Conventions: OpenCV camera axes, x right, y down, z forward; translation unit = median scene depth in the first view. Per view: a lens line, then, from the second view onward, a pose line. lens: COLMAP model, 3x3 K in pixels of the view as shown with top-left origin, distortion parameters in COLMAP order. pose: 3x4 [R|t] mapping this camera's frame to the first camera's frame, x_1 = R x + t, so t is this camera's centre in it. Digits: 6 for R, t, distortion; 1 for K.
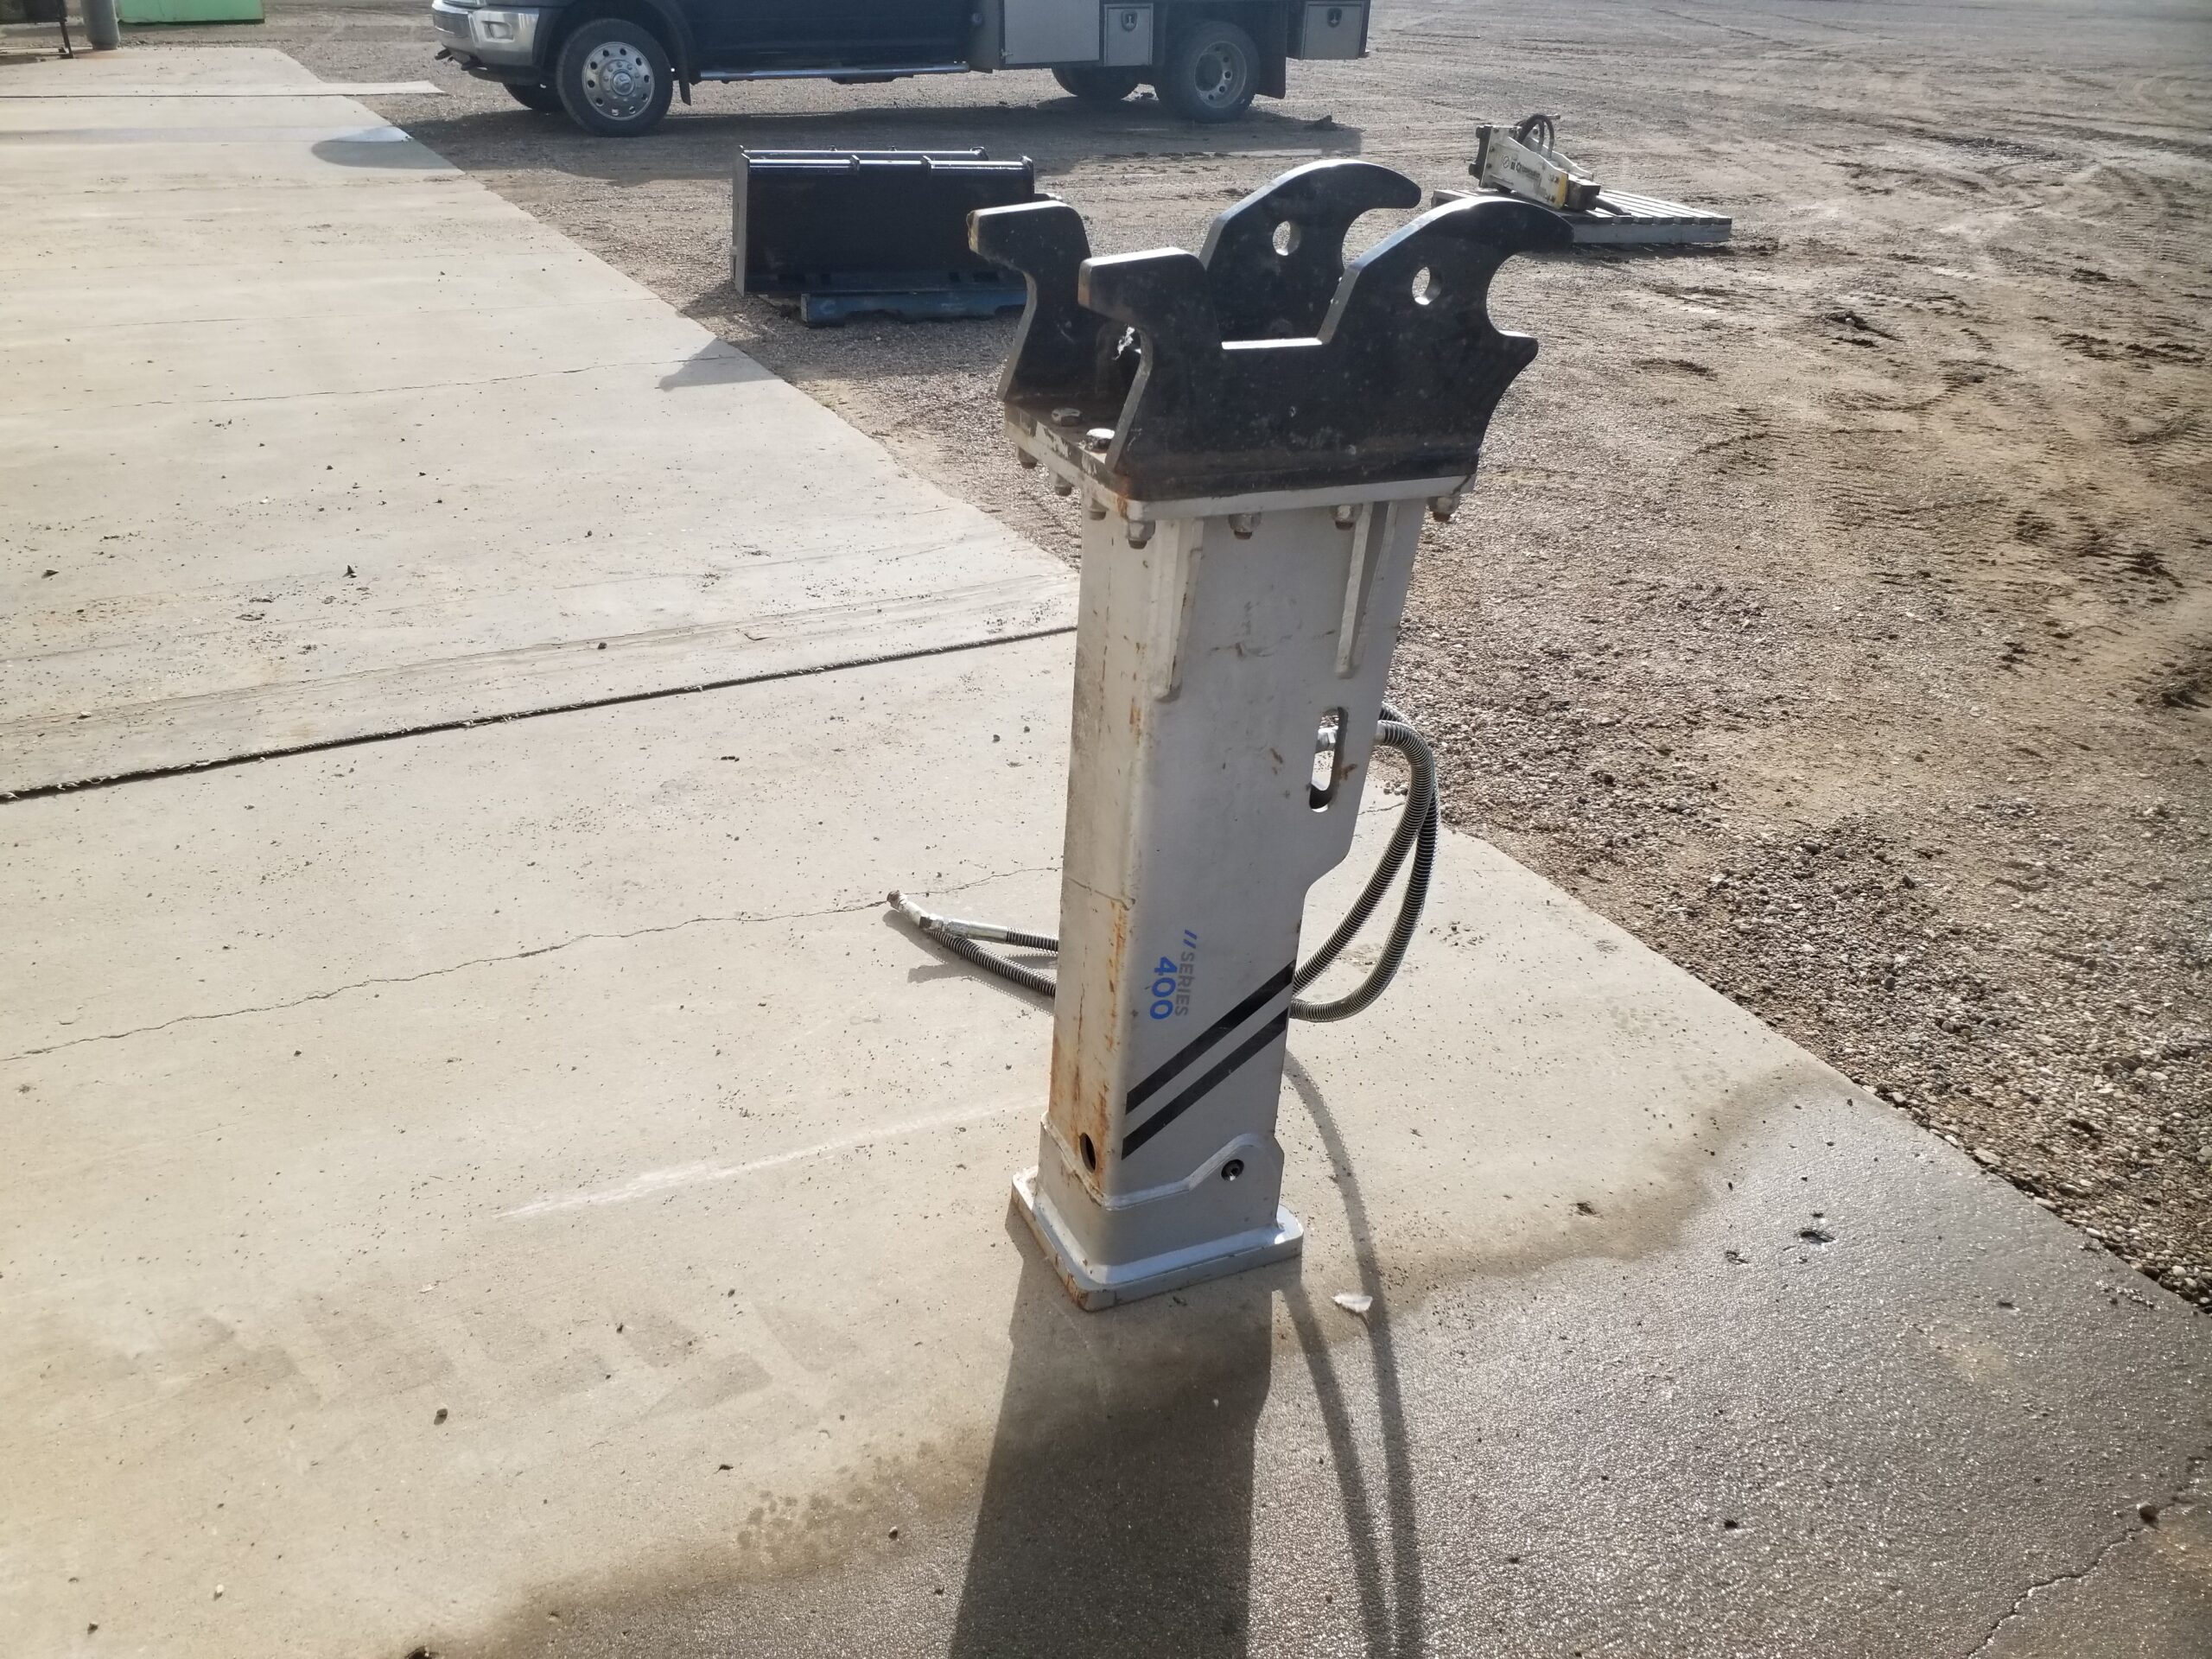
lens RADIAL K [[1804.1, 0, 1106.0], [0, 1804.1, 829.5], [0, 0, 1]] dist [0.004033, 0.002561]
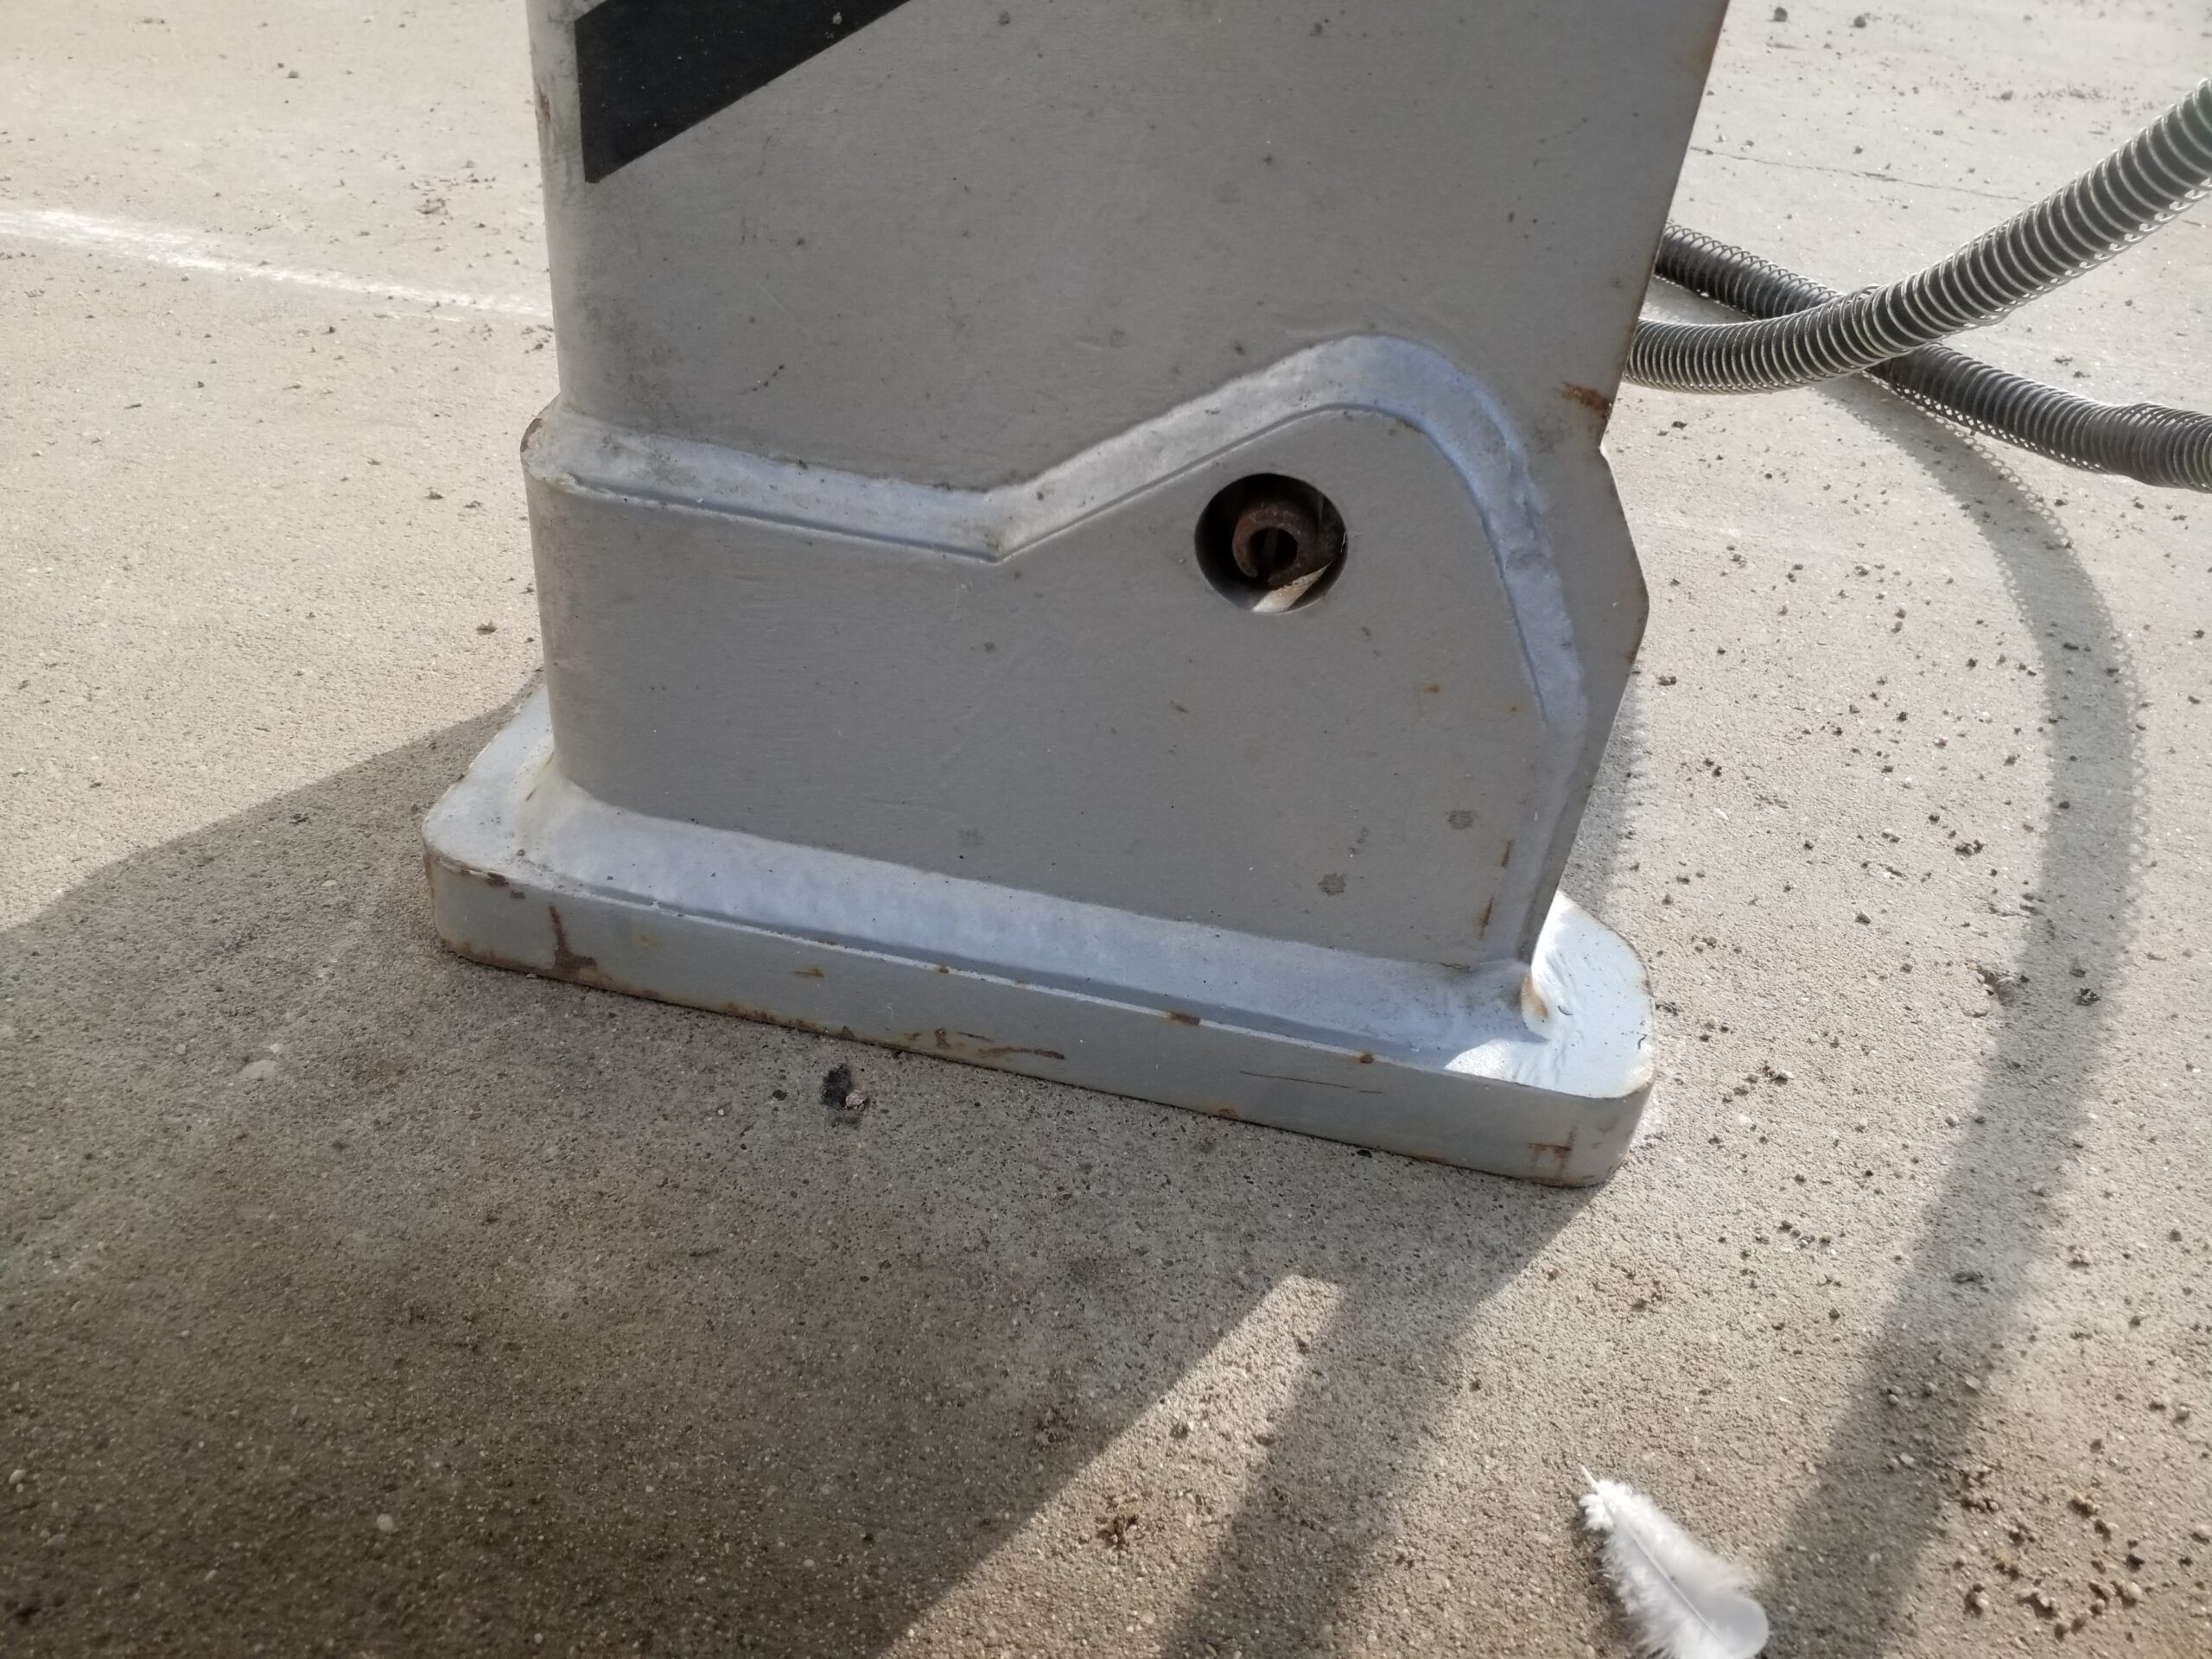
lens RADIAL K [[1804.1, 0, 1106.0], [0, 1804.1, 829.5], [0, 0, 1]] dist [0.004033, 0.002561]
pose [[0.808060, 0.357113, -0.468519, 0.143962], [-0.305794, 0.934043, 0.184538, 0.180640], [0.503517, -0.005847, 0.863965, 0.811731]]
